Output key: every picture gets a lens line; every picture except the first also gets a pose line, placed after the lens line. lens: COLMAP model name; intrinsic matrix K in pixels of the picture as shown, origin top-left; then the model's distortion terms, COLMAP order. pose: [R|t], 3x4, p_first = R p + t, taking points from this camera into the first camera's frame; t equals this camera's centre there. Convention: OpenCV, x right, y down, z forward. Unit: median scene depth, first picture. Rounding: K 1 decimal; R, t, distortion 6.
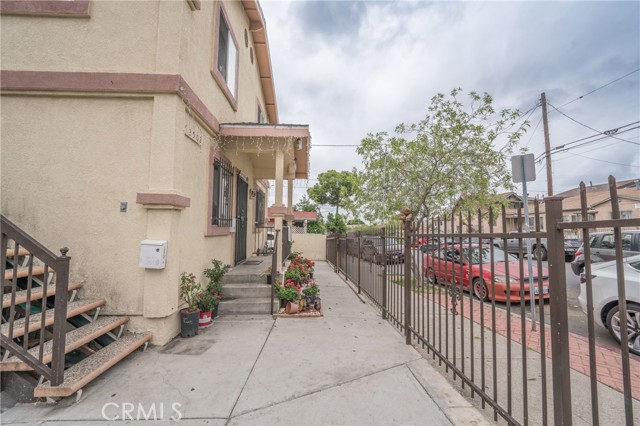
lens RADIAL K [[255.0, 0, 320.4], [0, 255.0, 212.0], [0, 0, 1]] dist [-0.010227, -0.000941]
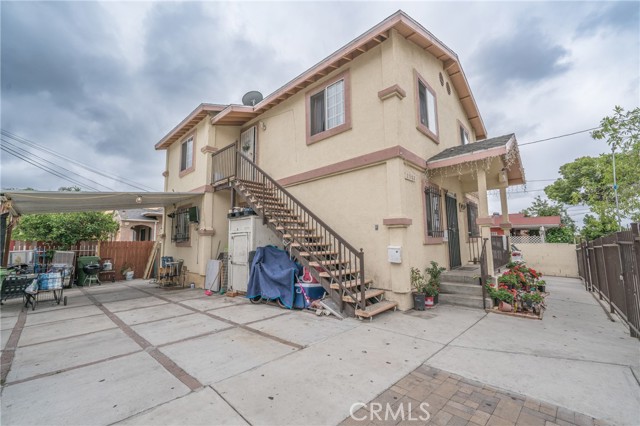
lens RADIAL K [[255.0, 0, 319.2], [0, 255.0, 215.0], [0, 0, 1]] dist [-0.010227, -0.000941]
pose [[0.689125, -0.093765, -0.718551, 0.162662], [0.067849, 0.995586, -0.064845, -0.012716], [0.721459, -0.004067, 0.692445, -0.364341]]
